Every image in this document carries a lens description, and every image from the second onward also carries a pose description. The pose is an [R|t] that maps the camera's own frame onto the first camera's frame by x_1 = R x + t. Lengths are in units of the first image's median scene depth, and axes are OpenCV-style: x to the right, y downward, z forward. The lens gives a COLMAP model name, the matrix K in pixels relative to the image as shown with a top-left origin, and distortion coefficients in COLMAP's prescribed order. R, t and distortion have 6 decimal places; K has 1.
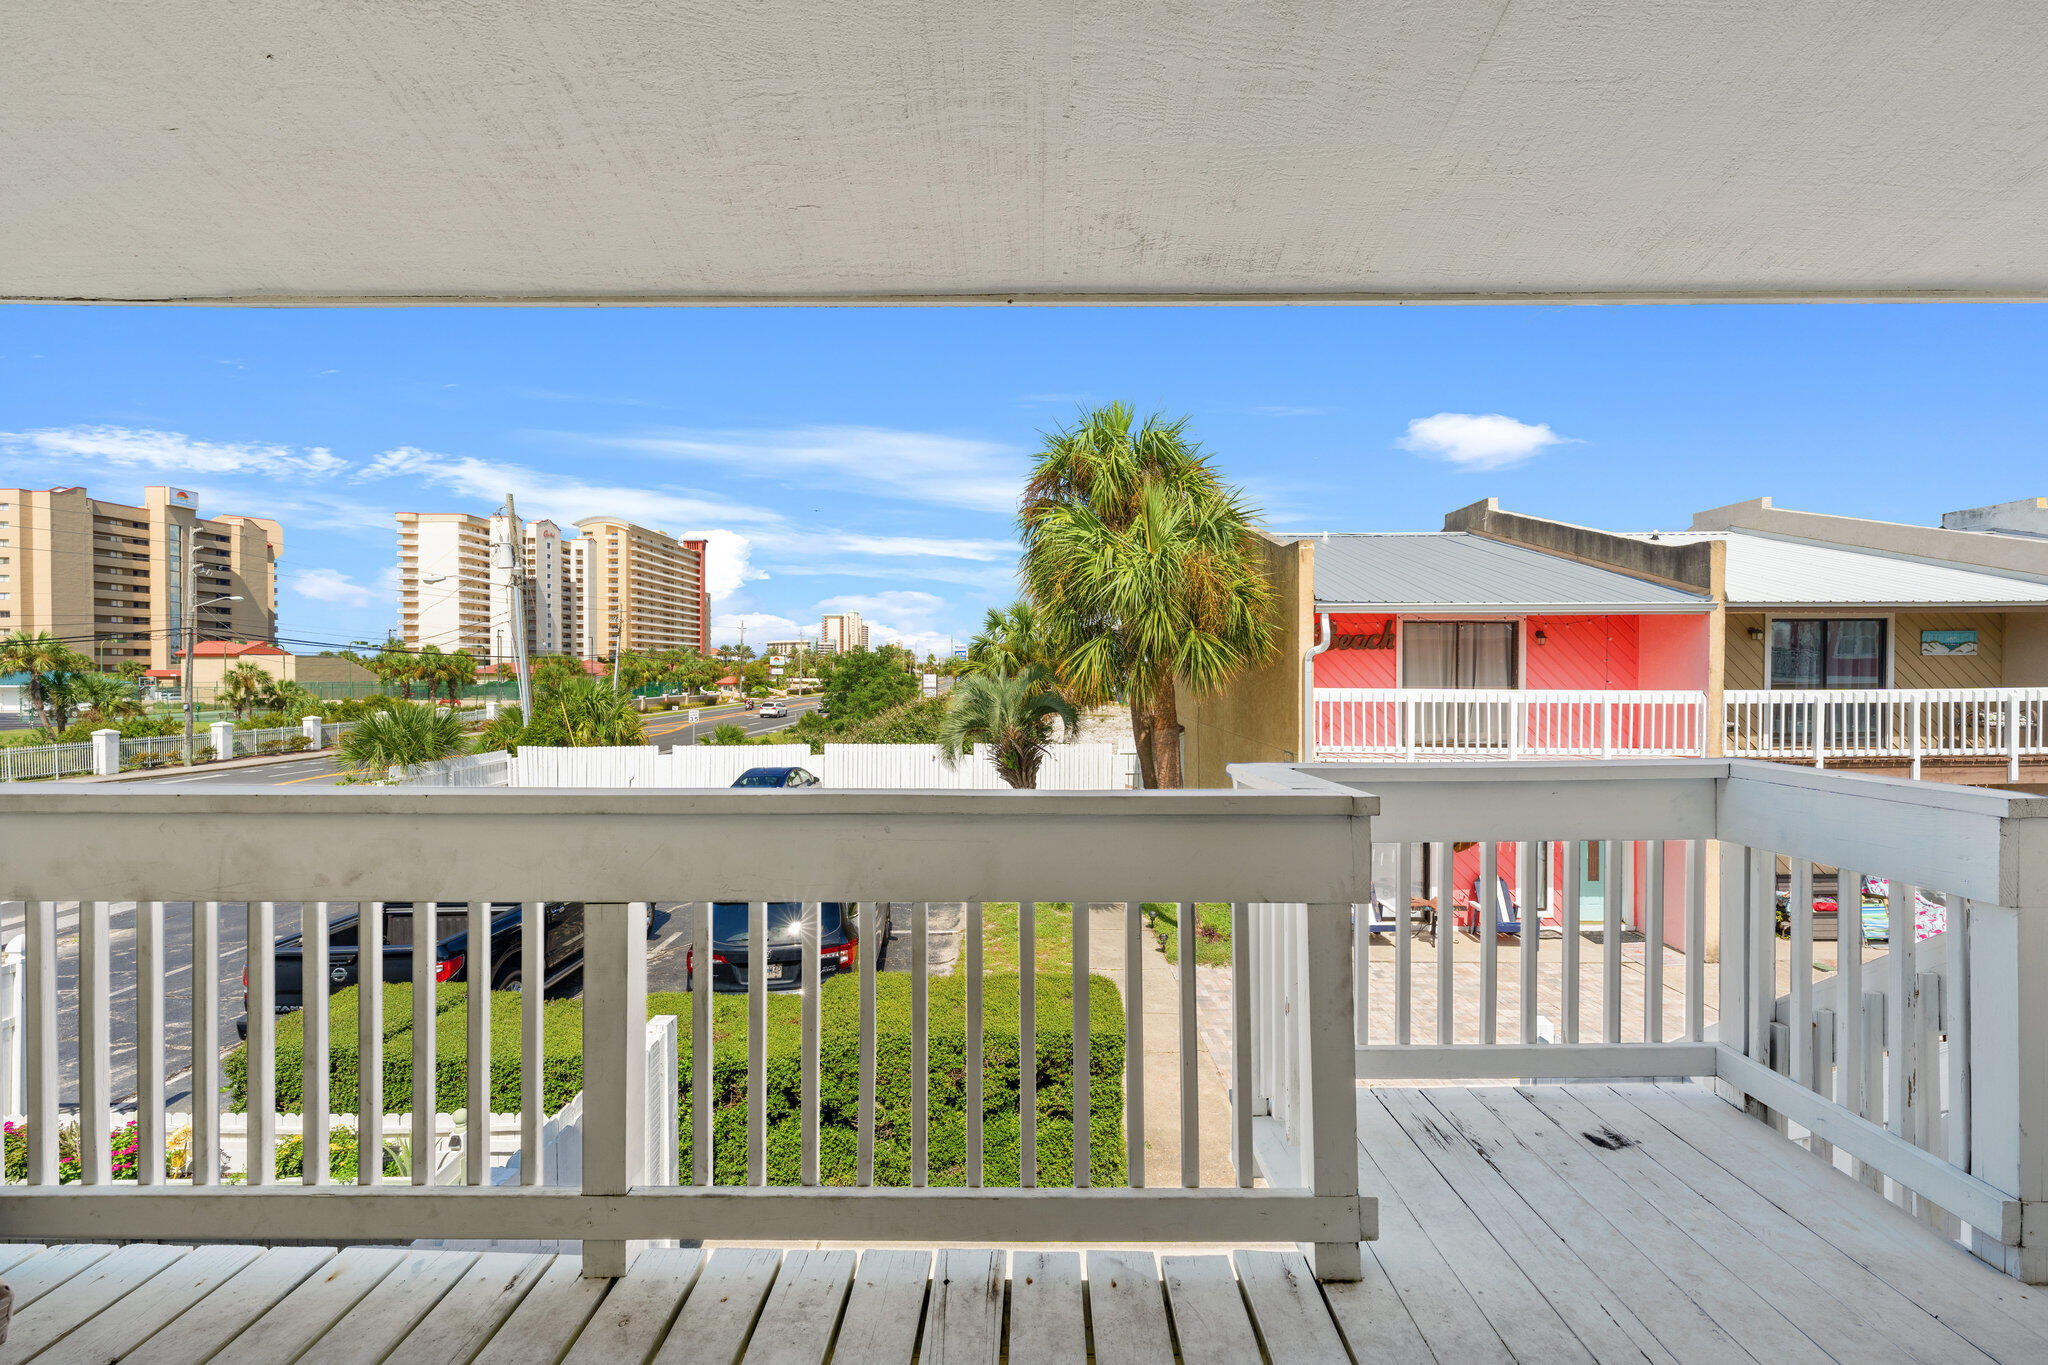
lens RADIAL K [[862.7, 0, 1028.5], [0, 862.7, 678.0], [0, 0, 1]] dist [-0.001774, 0.000392]
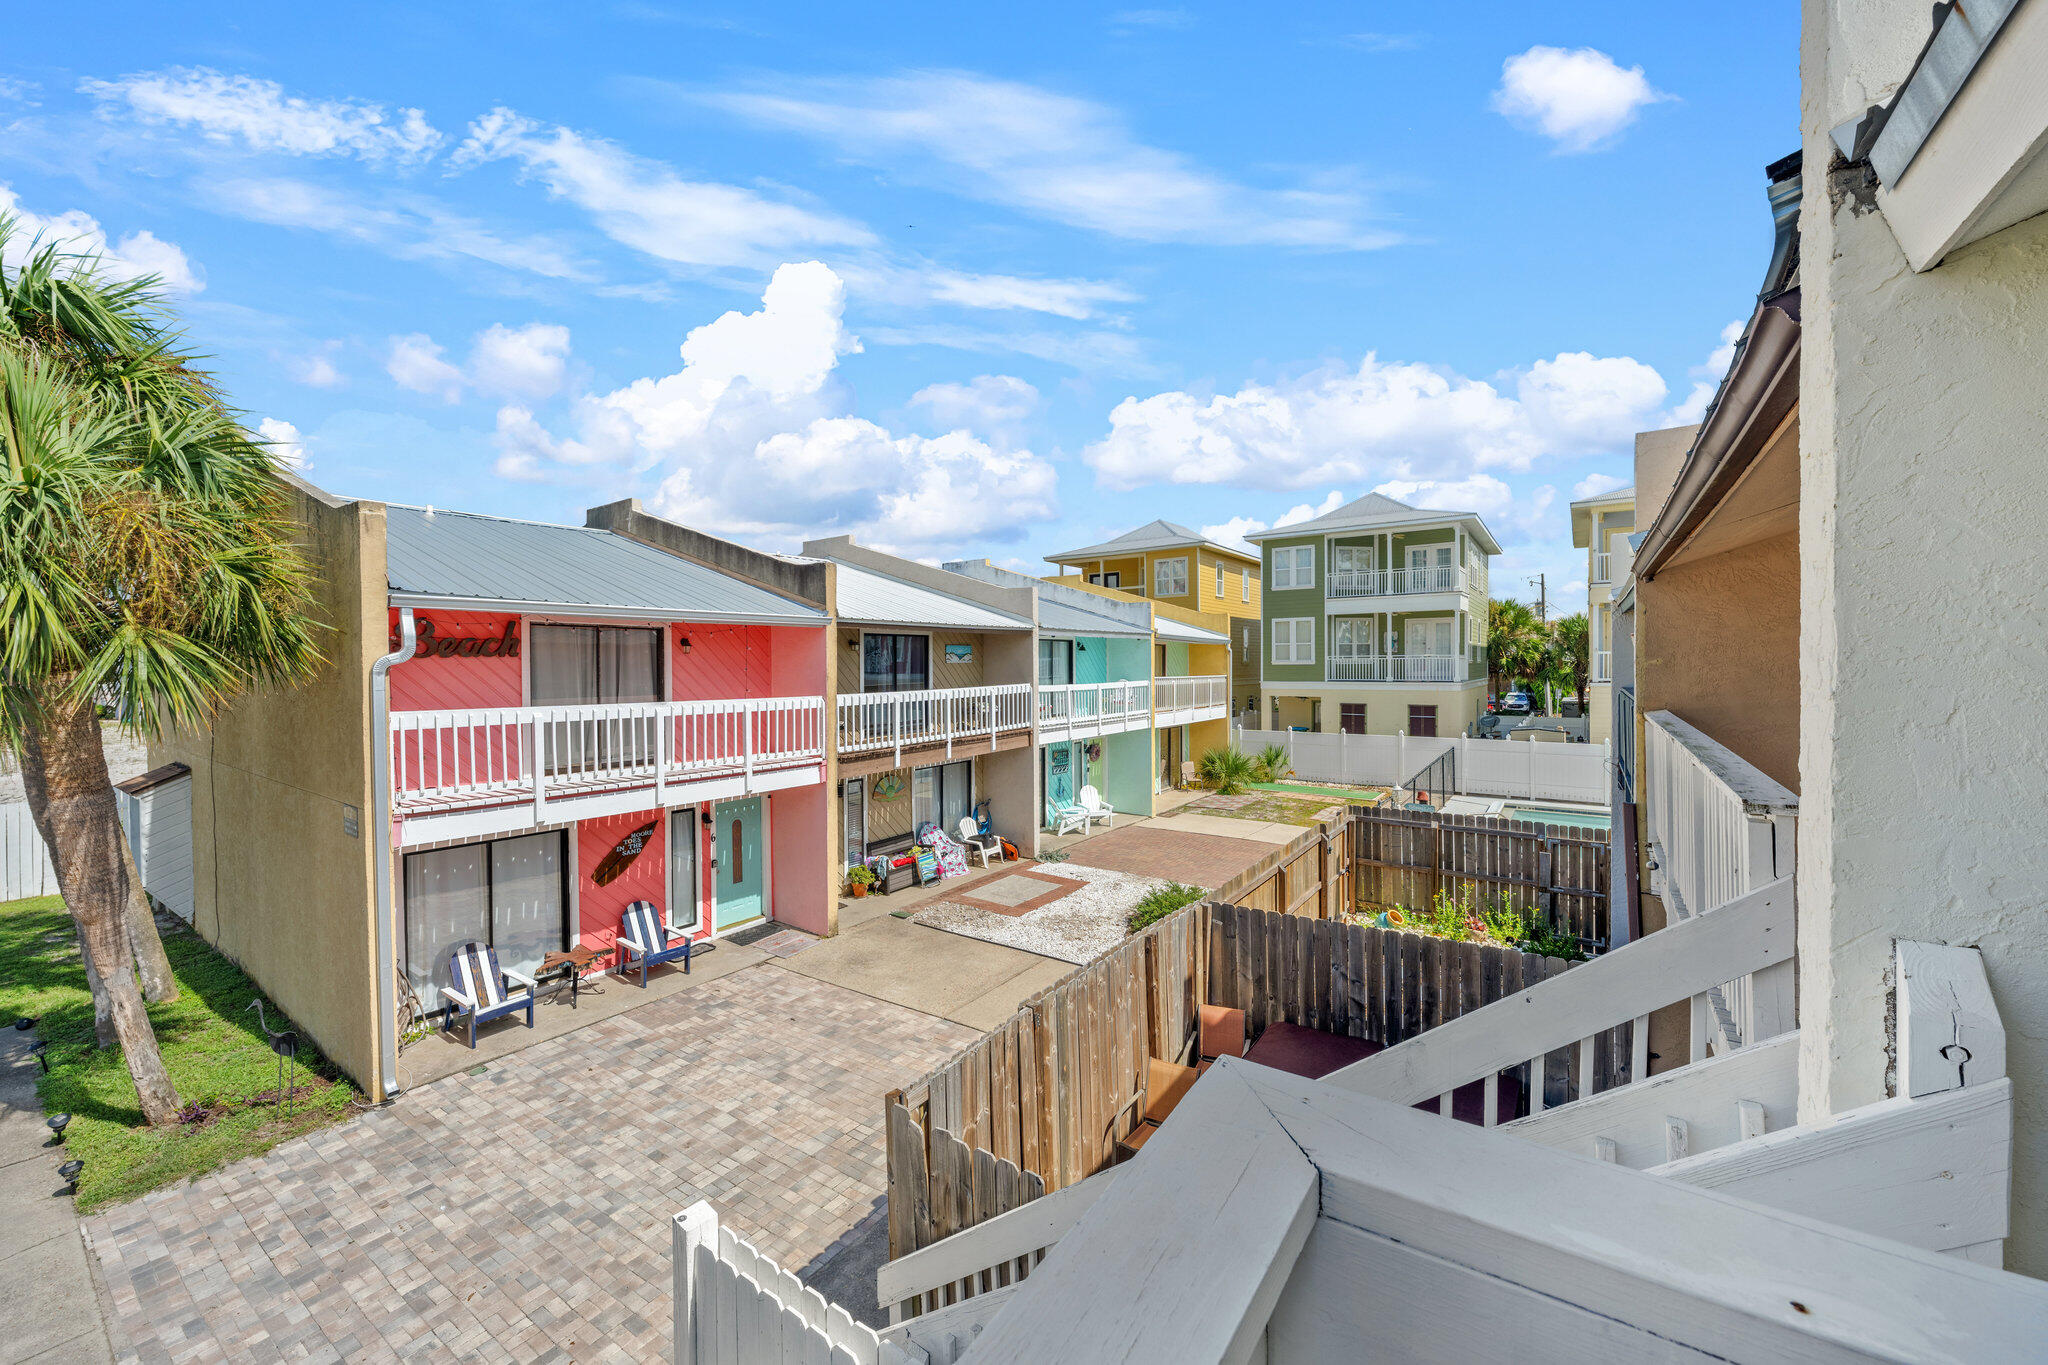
lens RADIAL K [[792.8, 0, 1026.9], [0, 792.8, 677.1], [0, 0, 1]] dist [-0.004335, 0.000090]
pose [[0.585733, -0.015157, 0.810362, 0.102461], [0.014137, 0.999864, 0.008483, -0.014363], [-0.810381, 0.006487, 0.585868, 0.178001]]
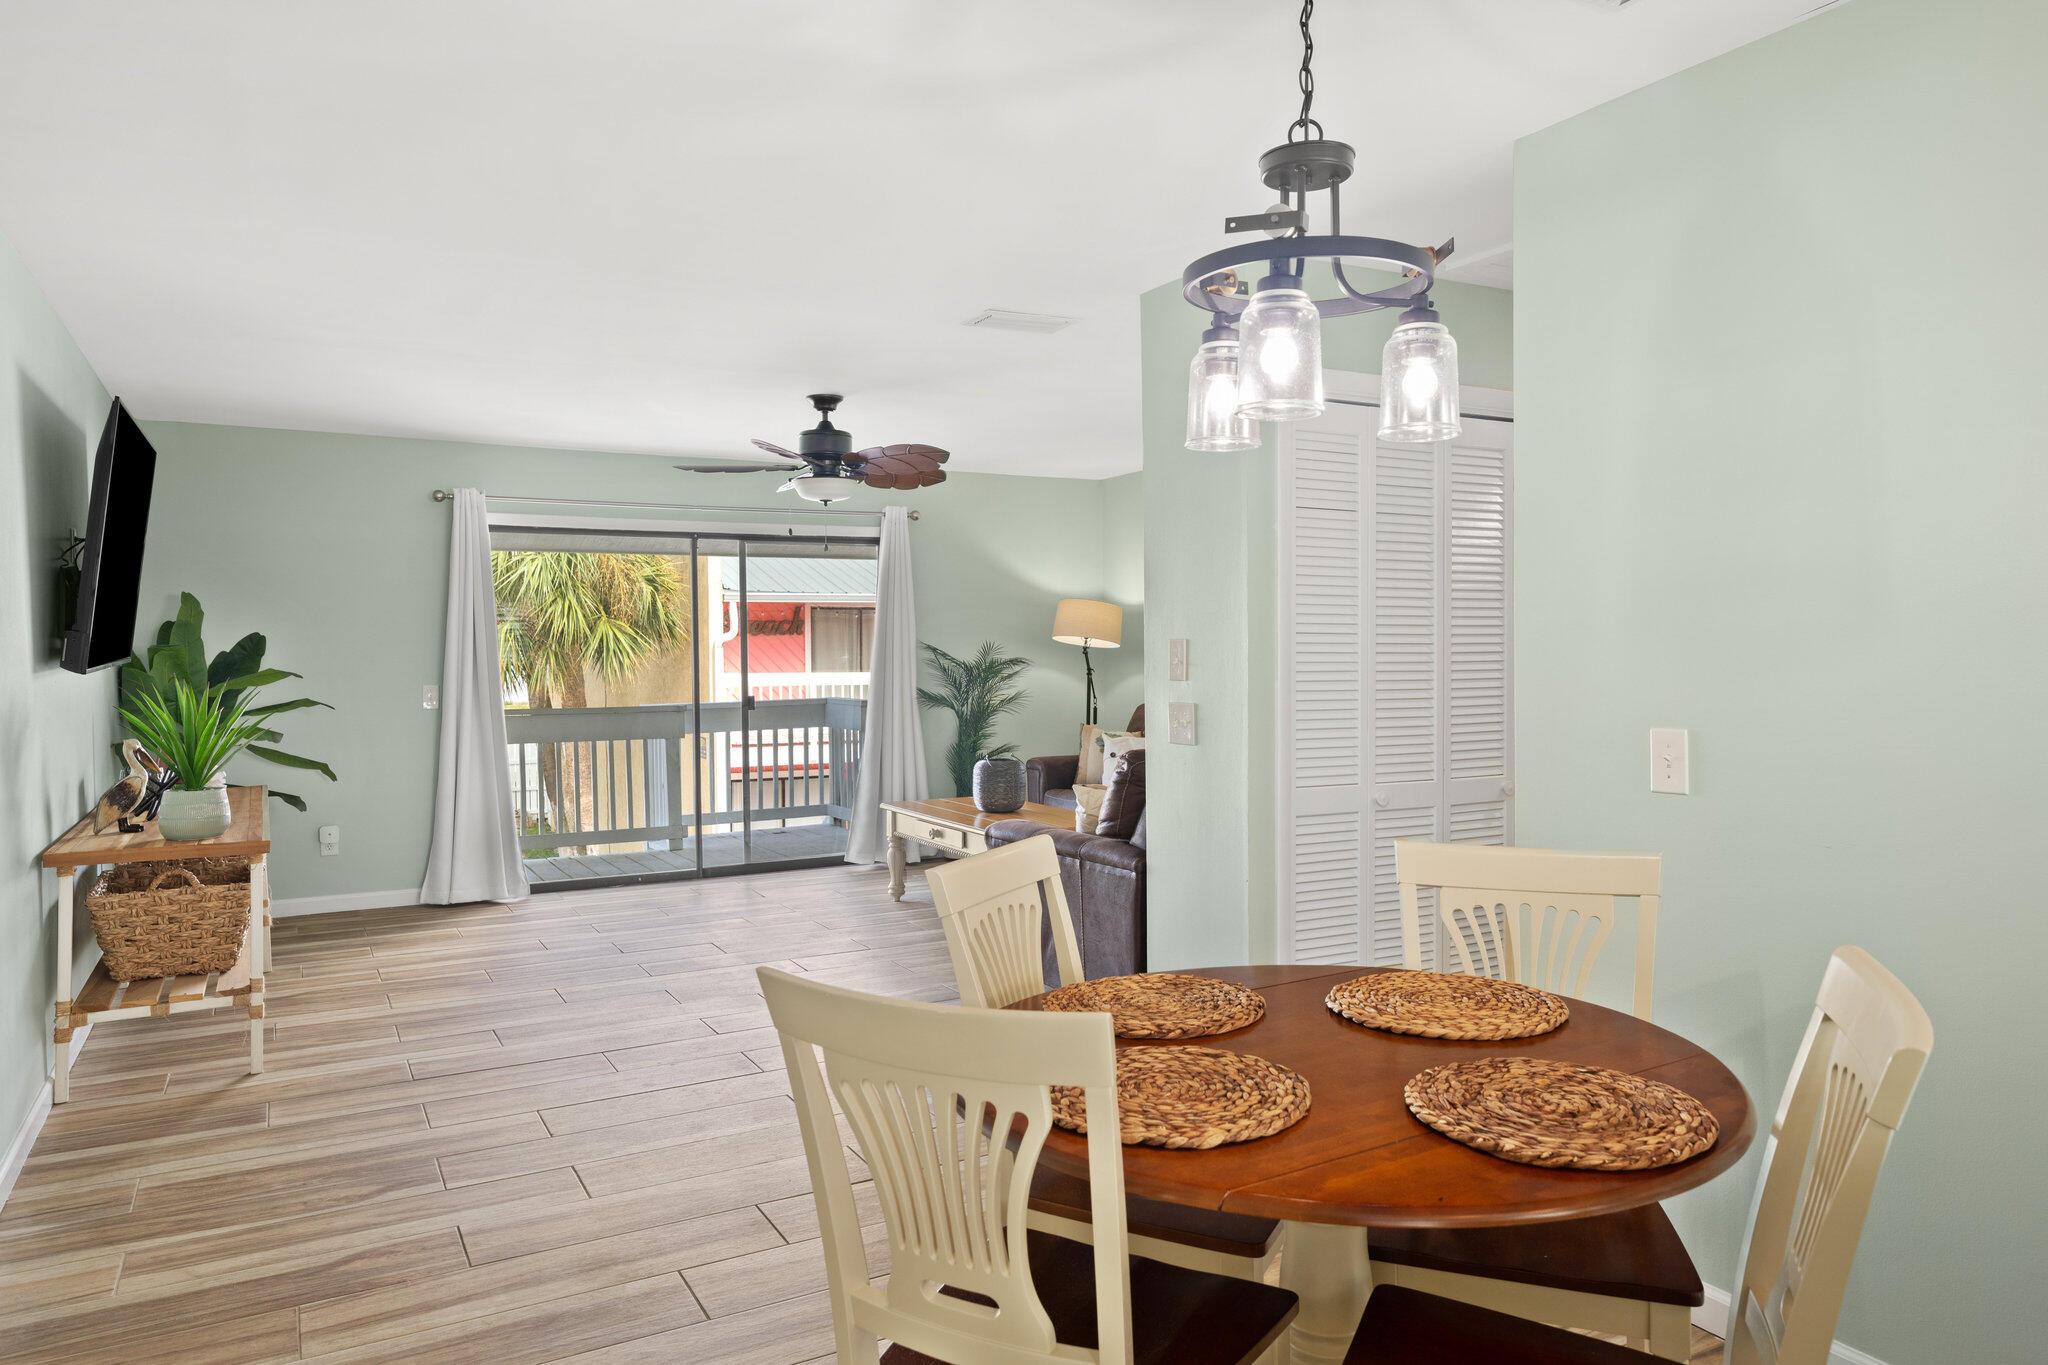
lens RADIAL K [[1337.7, 0, 1024.9], [0, 1337.7, 671.6], [0, 0, 1]] dist [0.006344, 0.000215]
pose [[0.873575, -0.013514, 0.486502, -0.126520], [0.009714, 0.999899, 0.010331, -0.003645], [-0.486593, -0.004299, 0.873618, -0.542511]]
